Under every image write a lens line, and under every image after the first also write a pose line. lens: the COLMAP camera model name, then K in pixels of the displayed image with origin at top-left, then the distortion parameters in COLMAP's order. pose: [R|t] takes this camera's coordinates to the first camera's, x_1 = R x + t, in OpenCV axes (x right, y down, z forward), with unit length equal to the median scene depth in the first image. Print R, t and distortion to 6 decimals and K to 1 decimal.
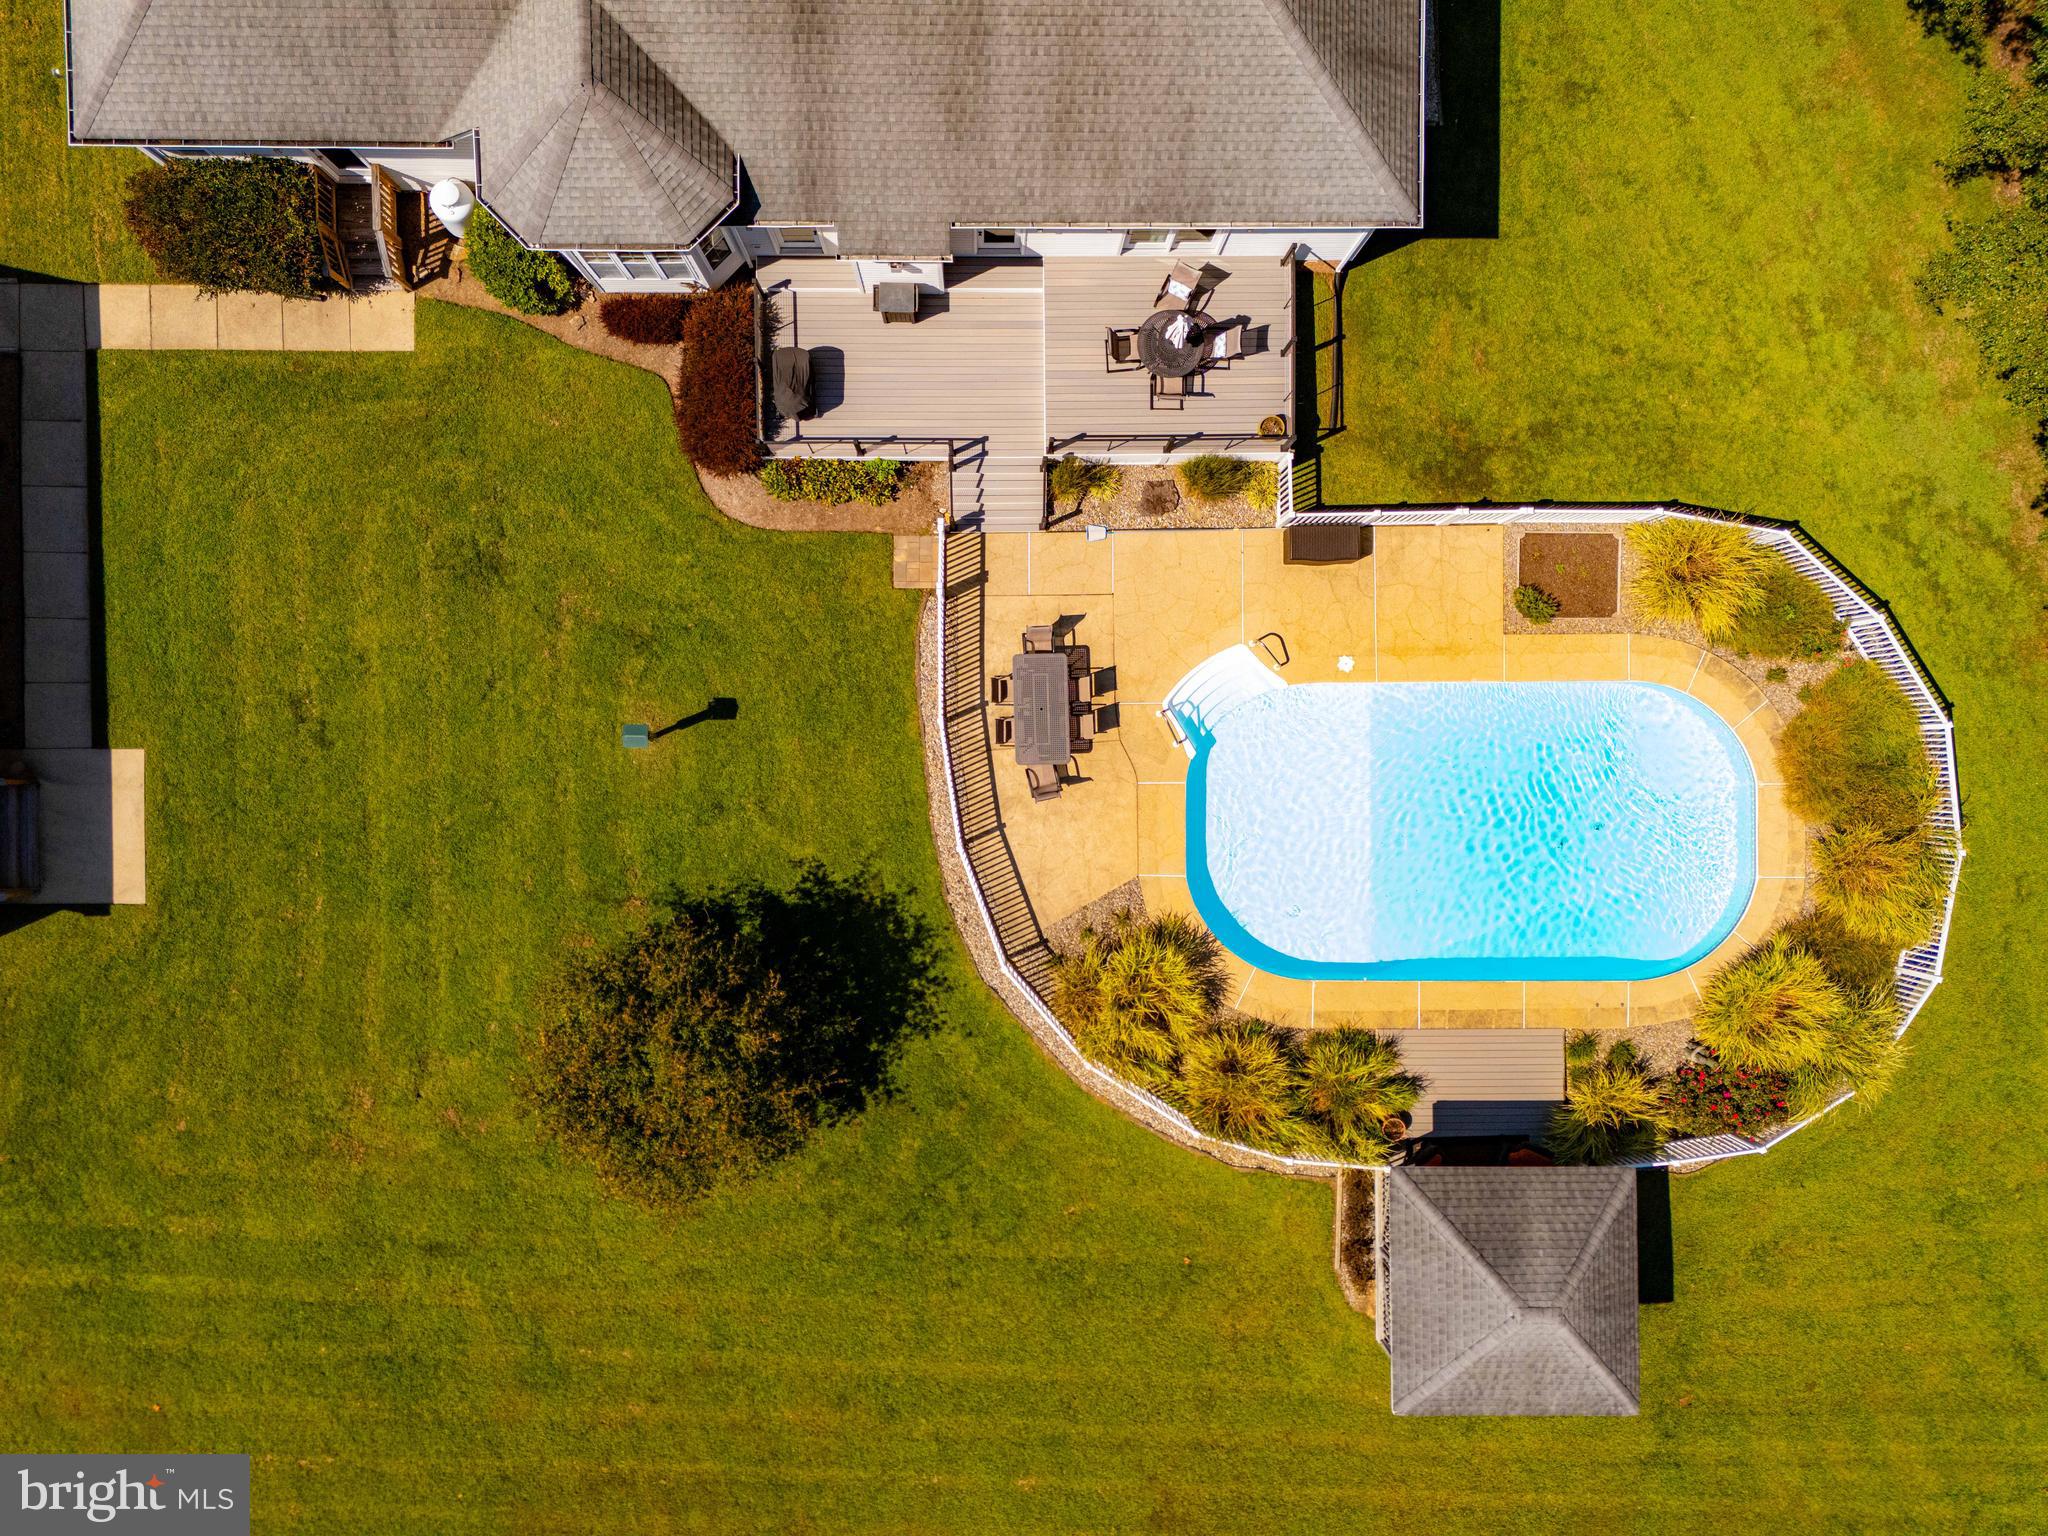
lens RADIAL K [[1496.1, 0, 1021.4], [0, 1496.1, 764.5], [0, 0, 1]] dist [0.080879, -0.070532]
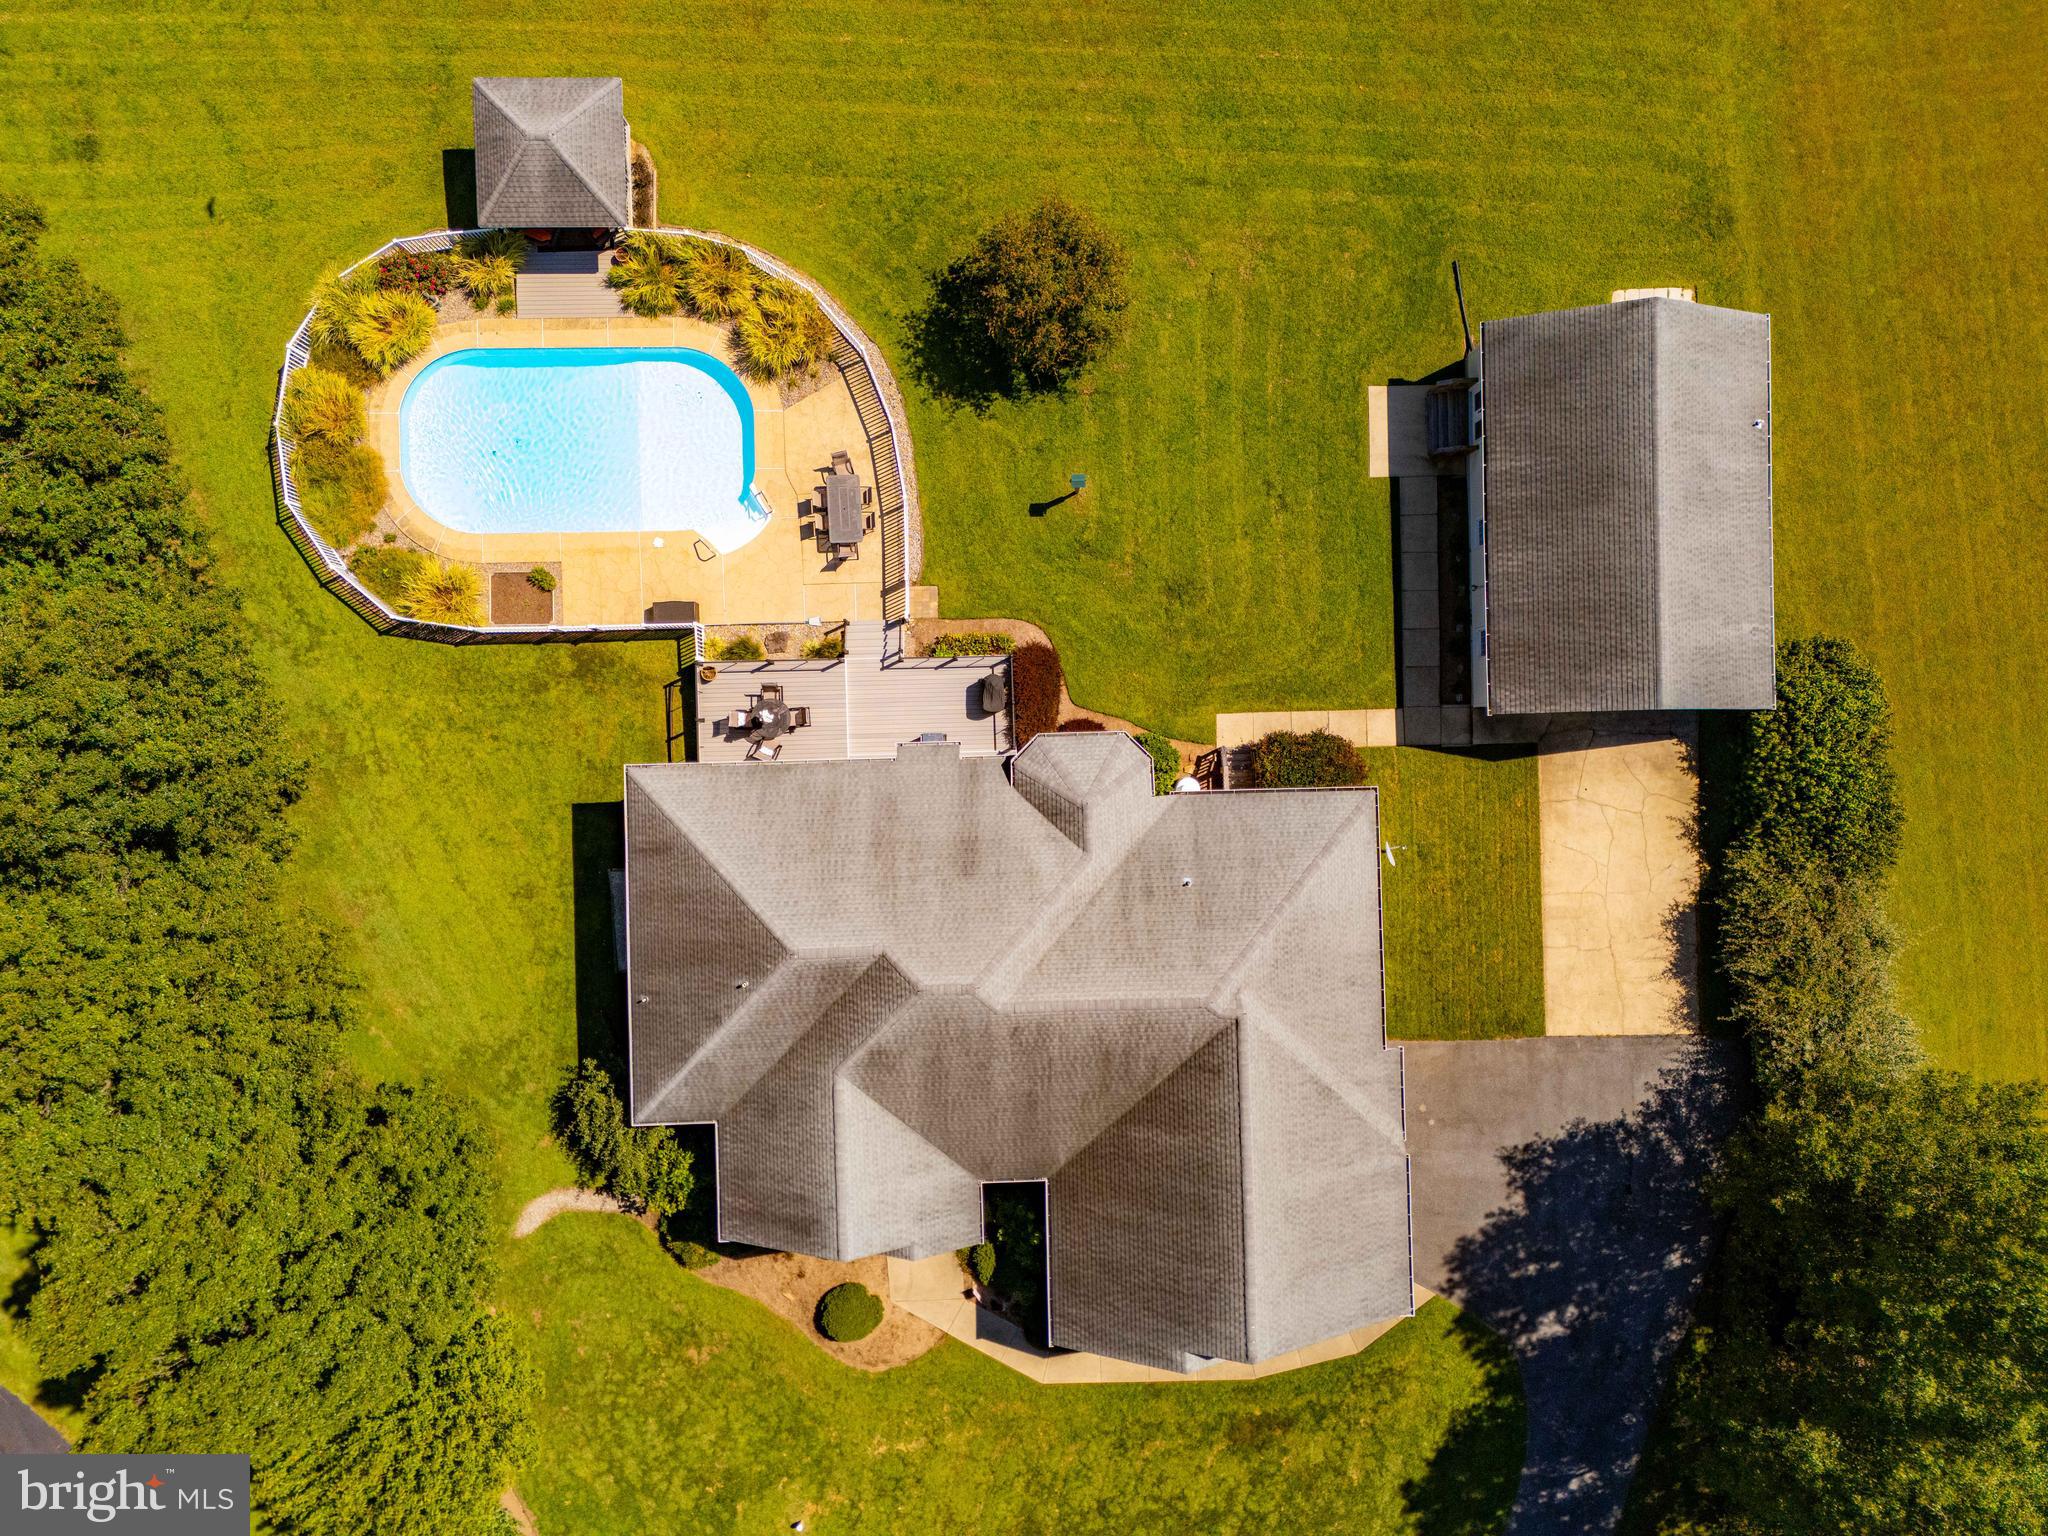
lens RADIAL K [[1496.1, 0, 1021.4], [0, 1496.1, 764.5], [0, 0, 1]] dist [0.080879, -0.070532]
pose [[-0.998827, 0.018811, -0.044614, -0.100855], [-0.018573, -0.999811, -0.005754, -0.308428], [-0.044714, -0.004919, 0.998988, -0.658209]]
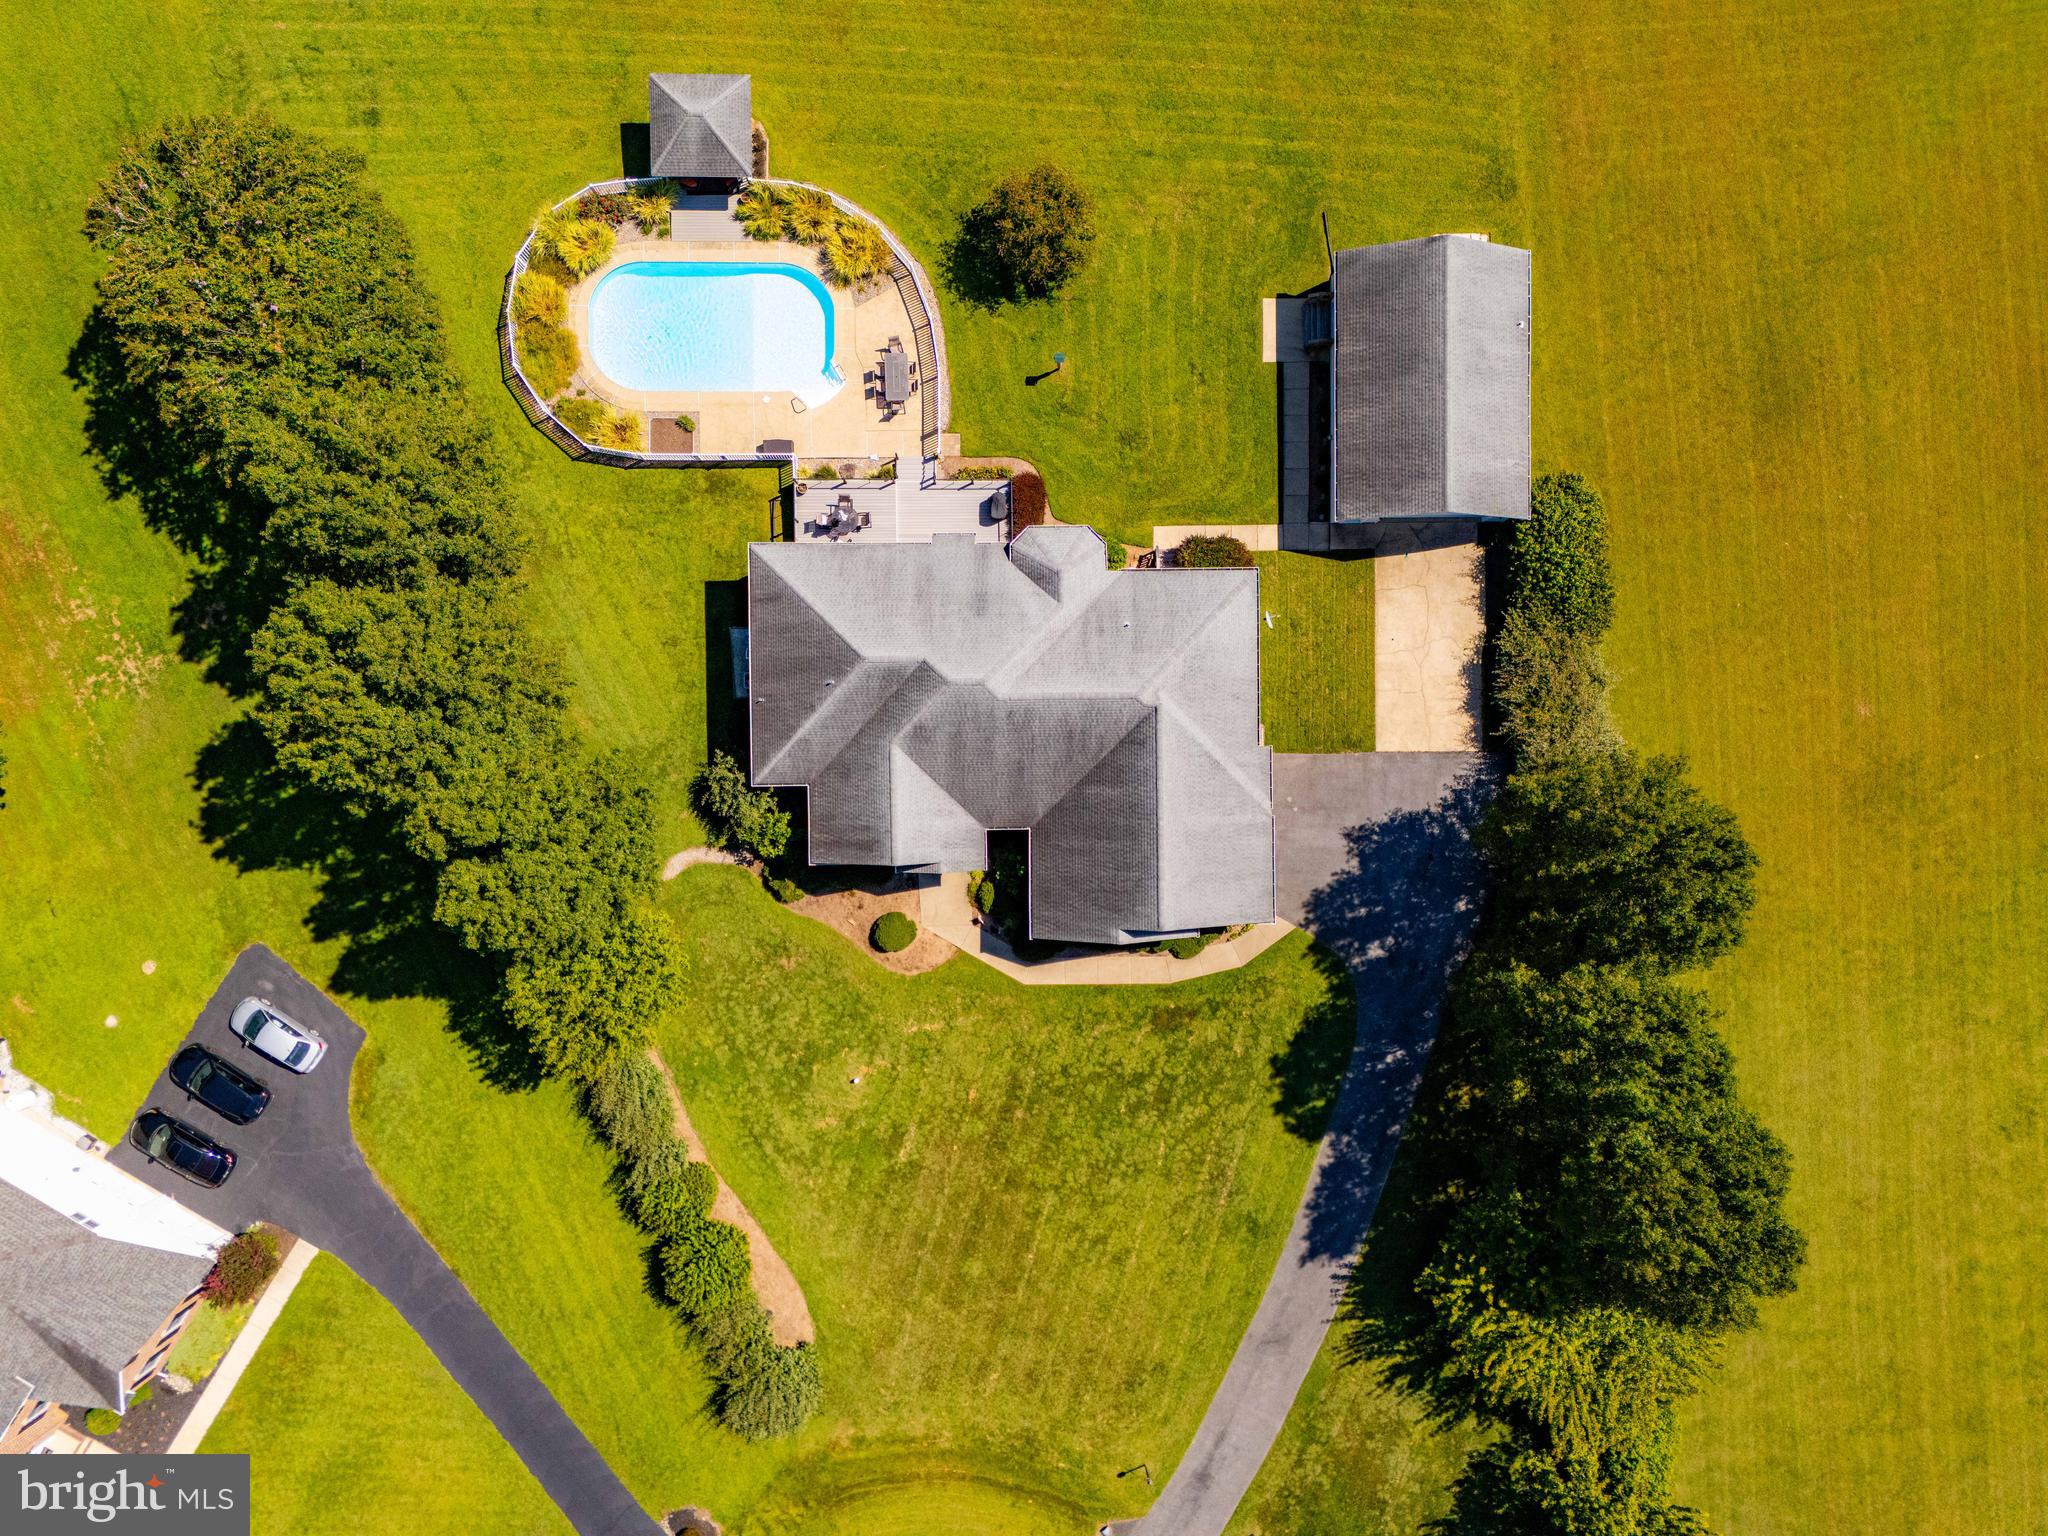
lens RADIAL K [[1496.1, 0, 1021.4], [0, 1496.1, 764.5], [0, 0, 1]] dist [0.080879, -0.070532]
pose [[-0.998886, 0.003335, -0.047062, -0.068639], [-0.003078, -0.999980, -0.005525, -0.629479], [-0.047079, -0.005374, 0.998877, -1.379209]]
